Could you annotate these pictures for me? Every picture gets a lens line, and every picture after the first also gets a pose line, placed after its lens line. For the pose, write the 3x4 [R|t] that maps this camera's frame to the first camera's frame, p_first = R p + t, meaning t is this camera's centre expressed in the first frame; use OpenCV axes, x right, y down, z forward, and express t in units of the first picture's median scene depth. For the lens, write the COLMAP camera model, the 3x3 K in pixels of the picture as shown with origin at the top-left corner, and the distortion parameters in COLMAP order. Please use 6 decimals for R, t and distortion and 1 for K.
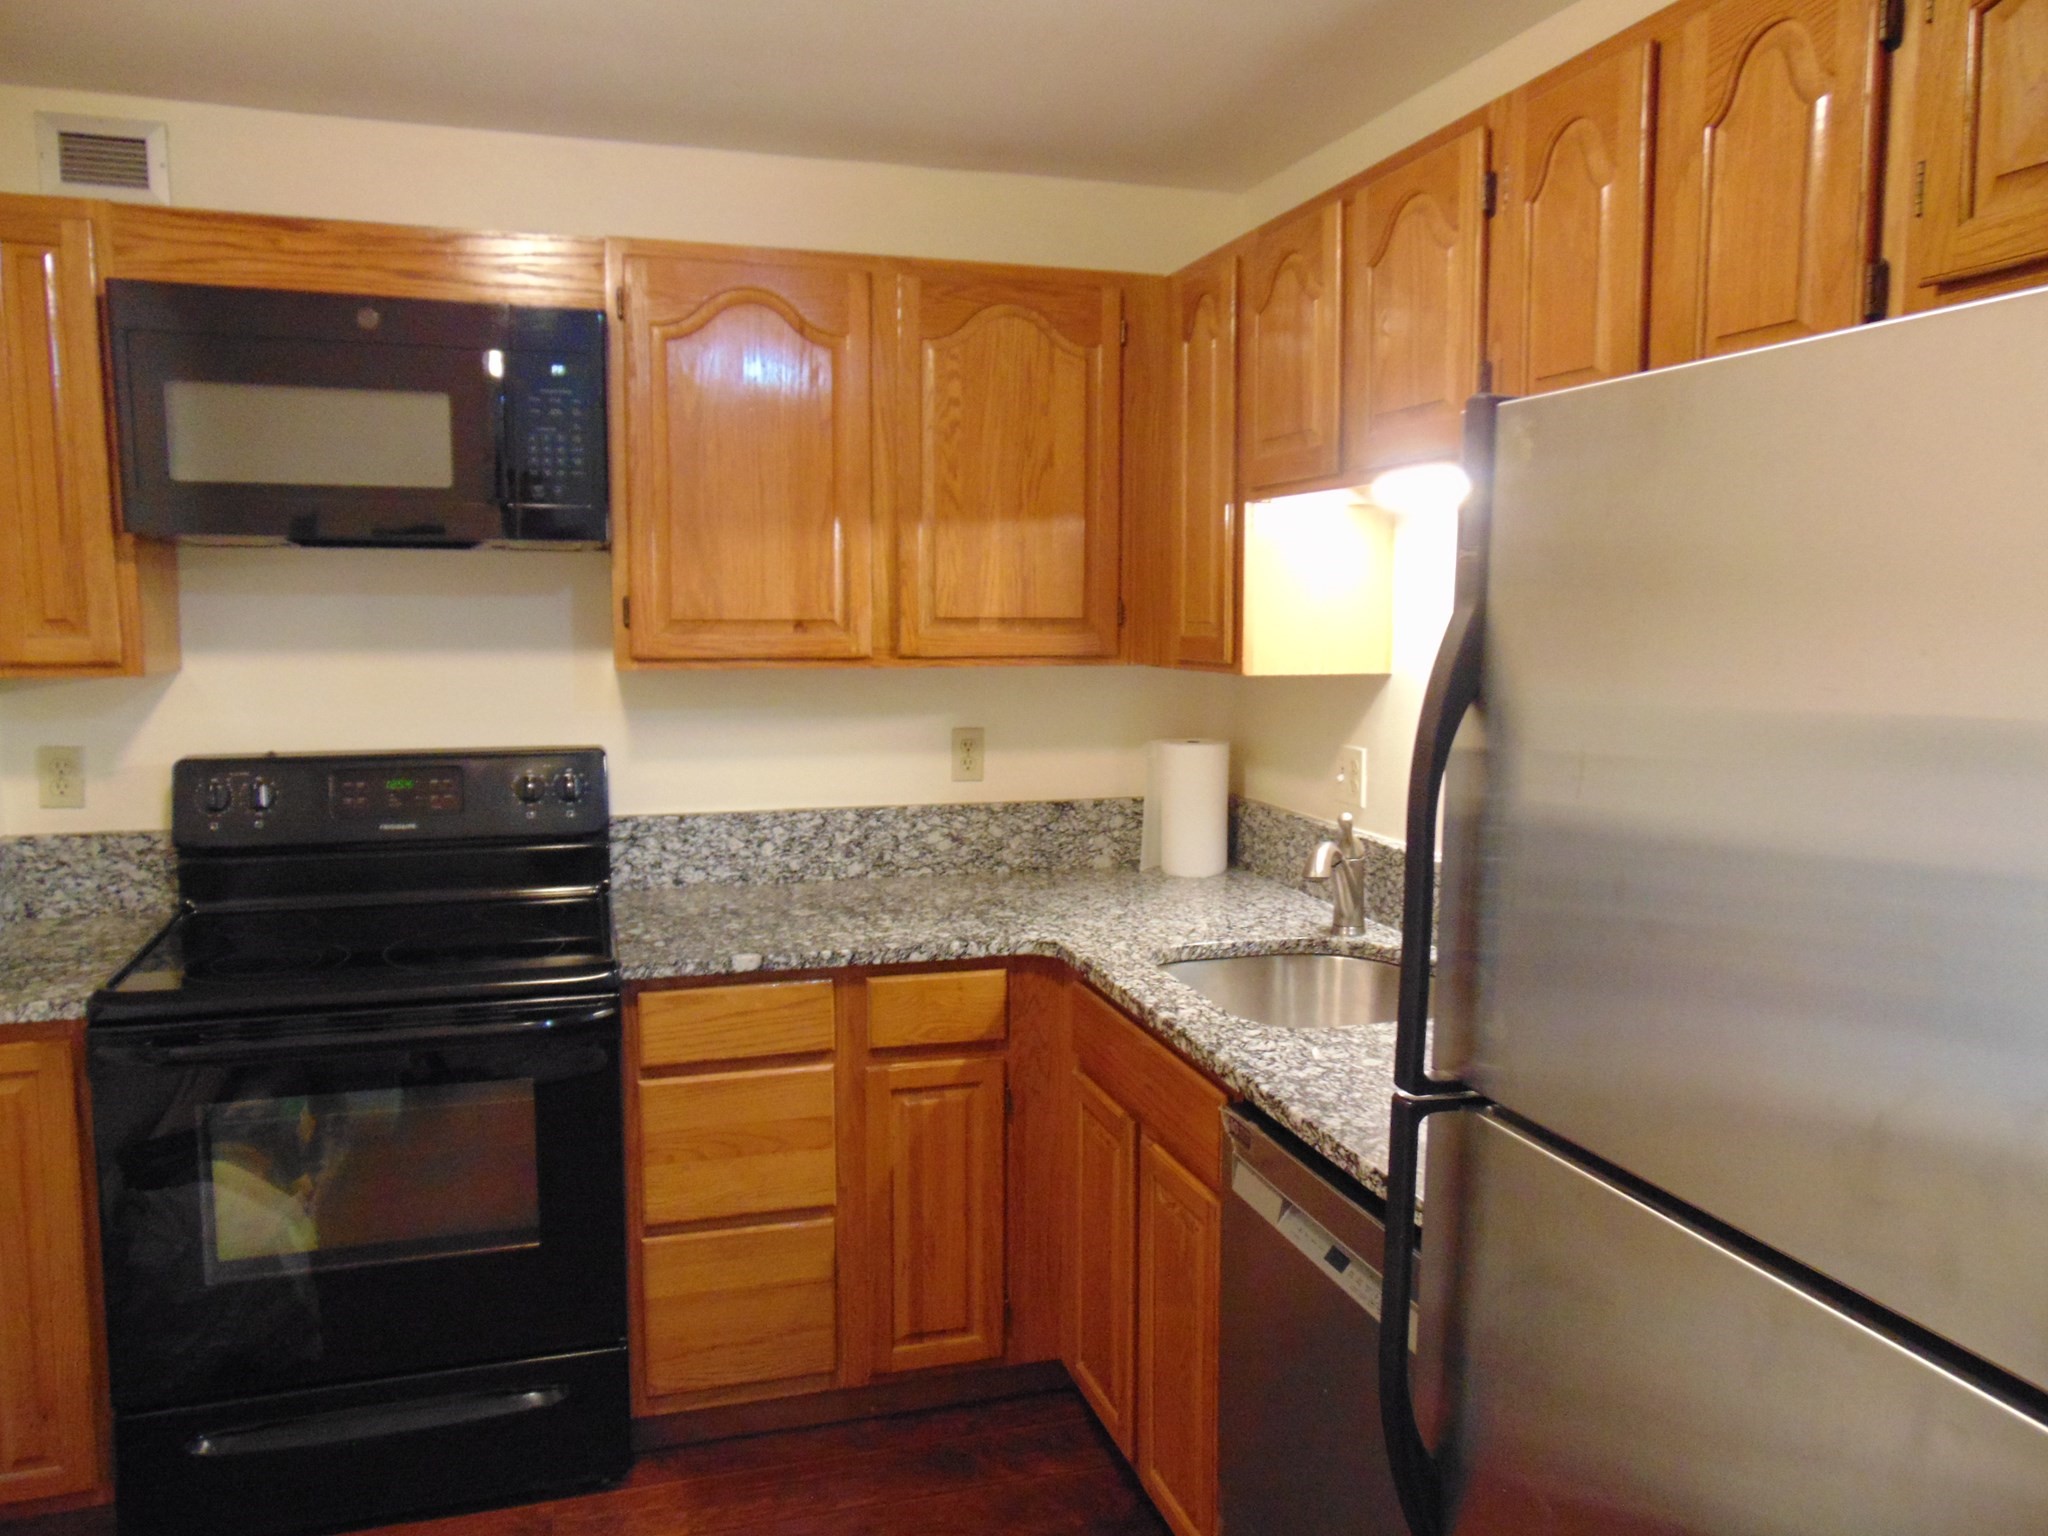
lens RADIAL K [[1521.3, 0, 1024.0], [0, 1521.3, 768.0], [0, 0, 1]] dist [-0.036587, 0.074871]
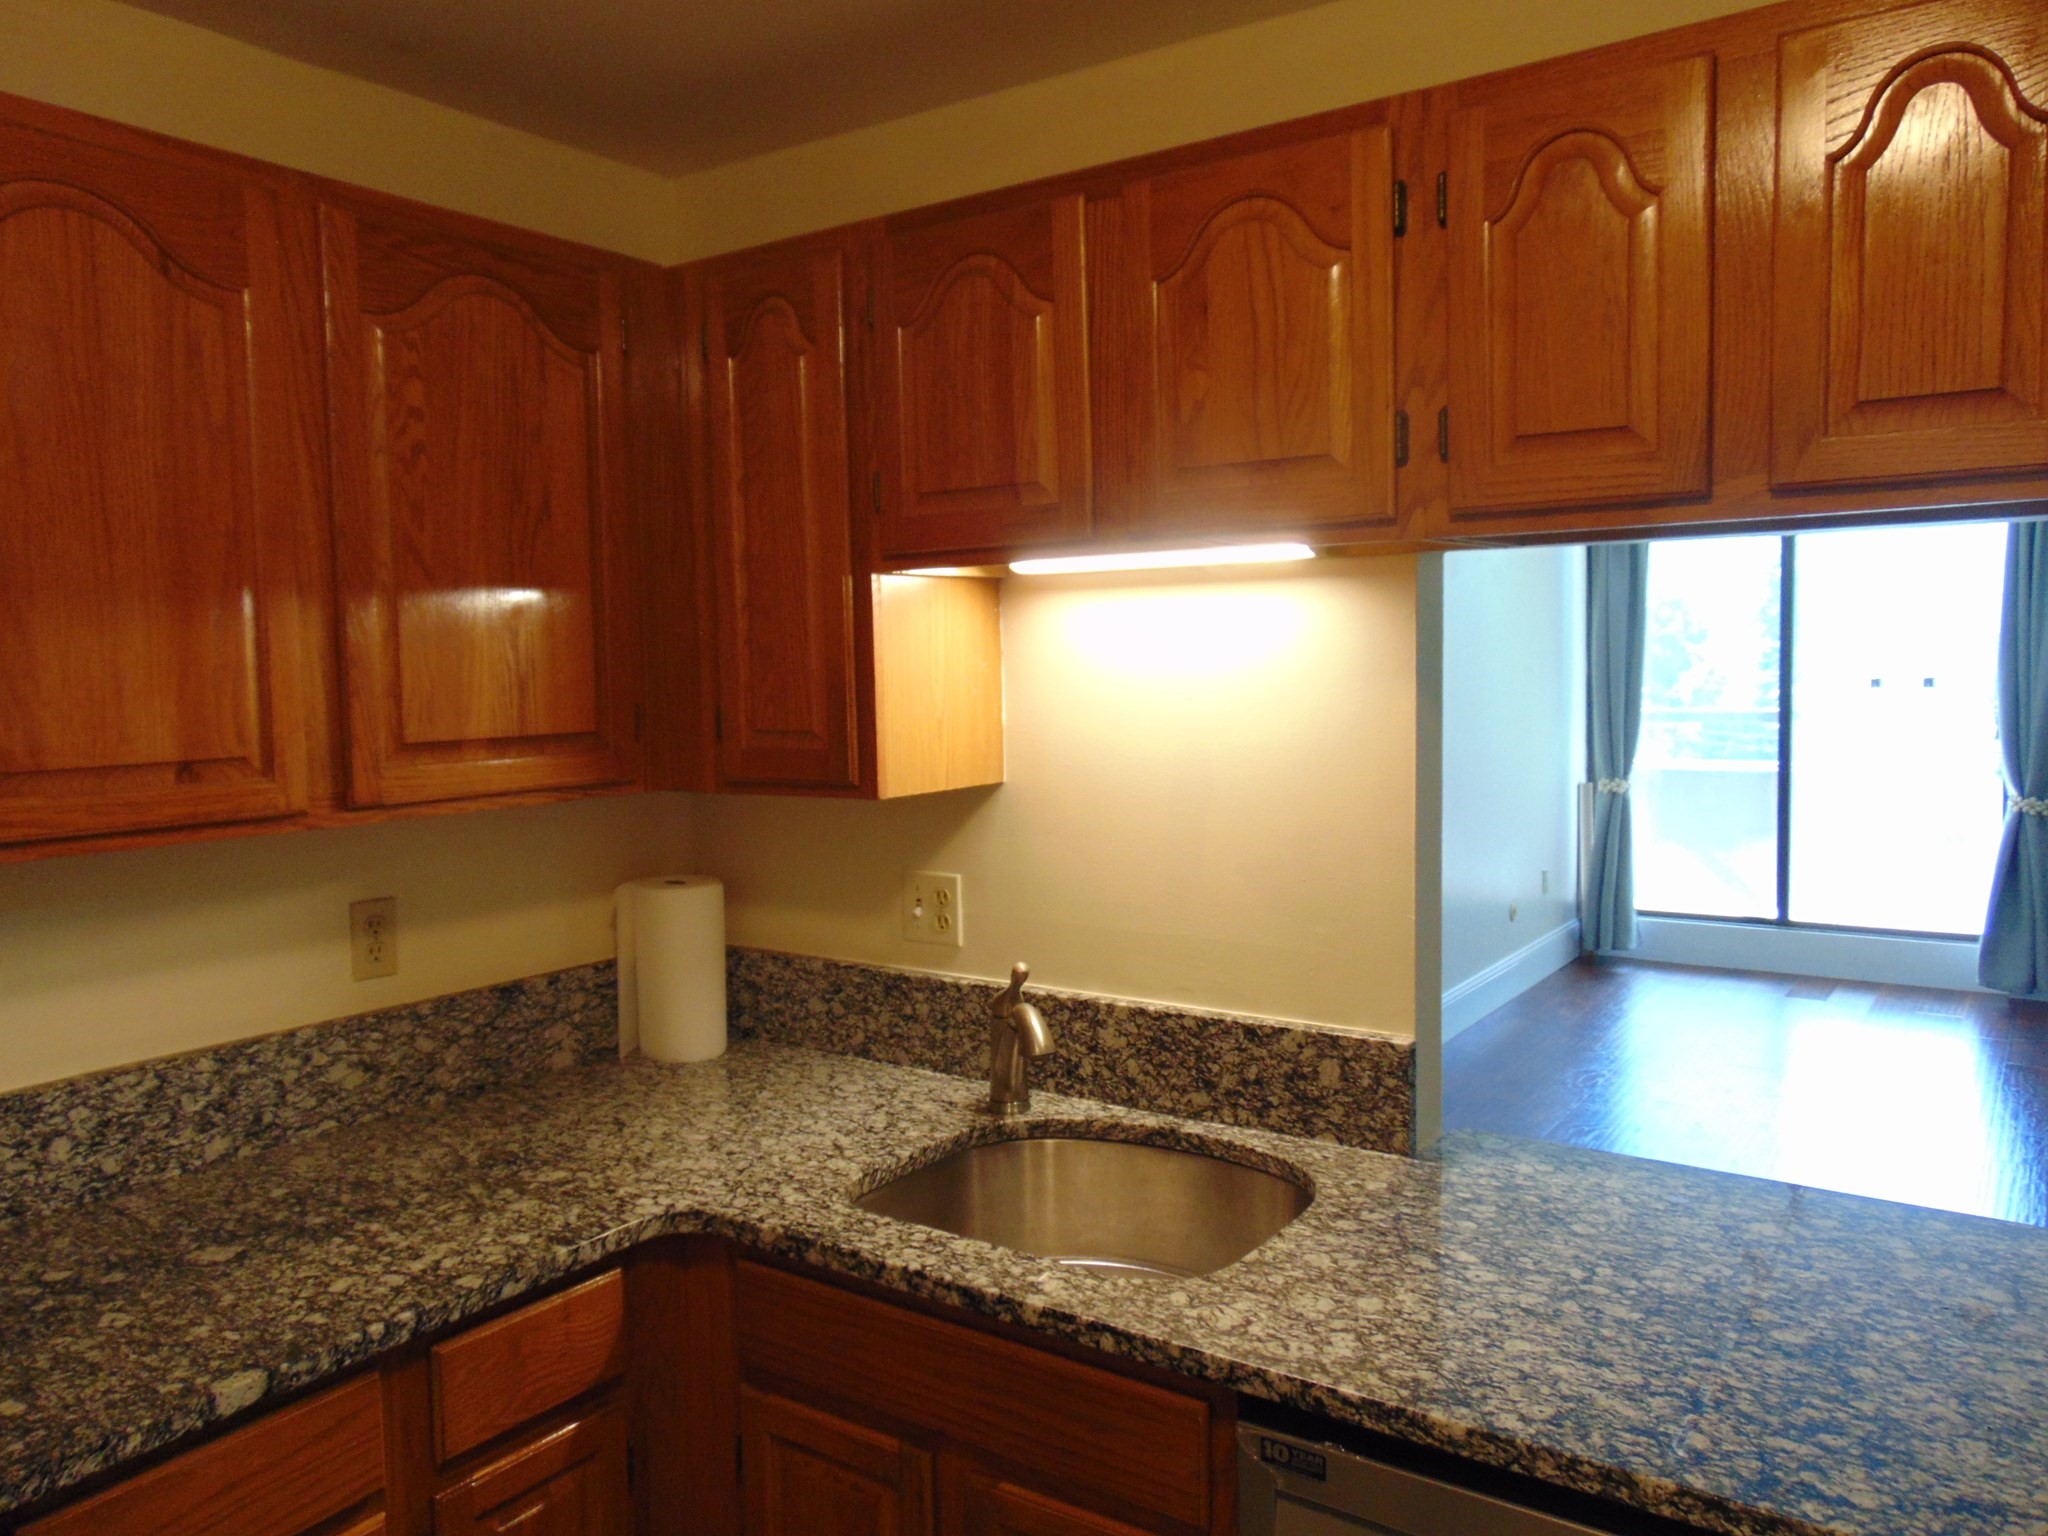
lens RADIAL K [[1521.3, 0, 1024.0], [0, 1521.3, 768.0], [0, 0, 1]] dist [-0.036587, 0.074871]
pose [[0.783110, -0.064394, 0.618540, -0.250874], [0.089640, 0.995926, -0.009807, -0.058451], [-0.615389, 0.063126, 0.785692, 0.331636]]
